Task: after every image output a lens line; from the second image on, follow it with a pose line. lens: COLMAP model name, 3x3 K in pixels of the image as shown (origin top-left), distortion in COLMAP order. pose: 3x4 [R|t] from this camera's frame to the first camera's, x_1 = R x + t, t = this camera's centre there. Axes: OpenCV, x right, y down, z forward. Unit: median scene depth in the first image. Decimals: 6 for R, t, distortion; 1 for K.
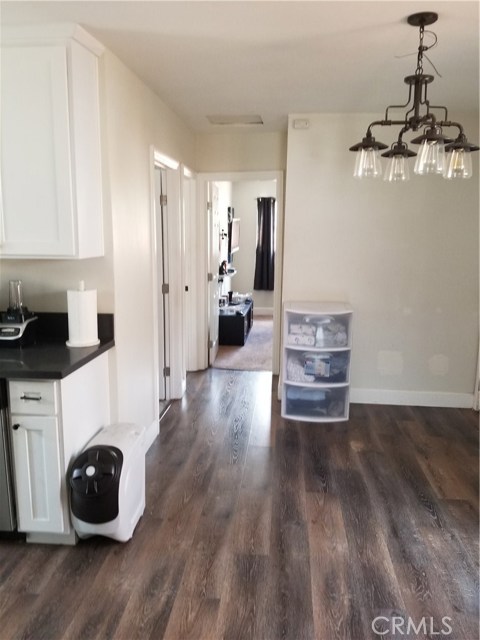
lens RADIAL K [[504.6, 0, 256.5], [0, 504.6, 313.9], [0, 0, 1]] dist [0.070862, -0.095868]
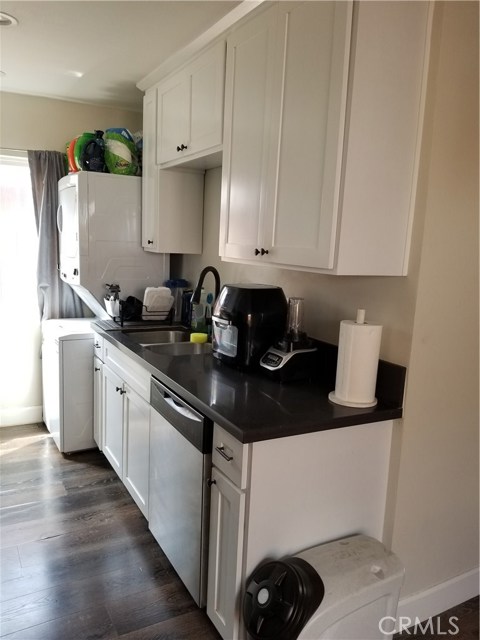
lens RADIAL K [[504.6, 0, 239.2], [0, 504.6, 320.3], [0, 0, 1]] dist [0.070862, -0.095868]
pose [[0.535147, 0.152160, -0.830942, 0.128411], [-0.169688, 0.982958, 0.070713, -0.070086], [0.827540, 0.103159, 0.551847, 0.495816]]
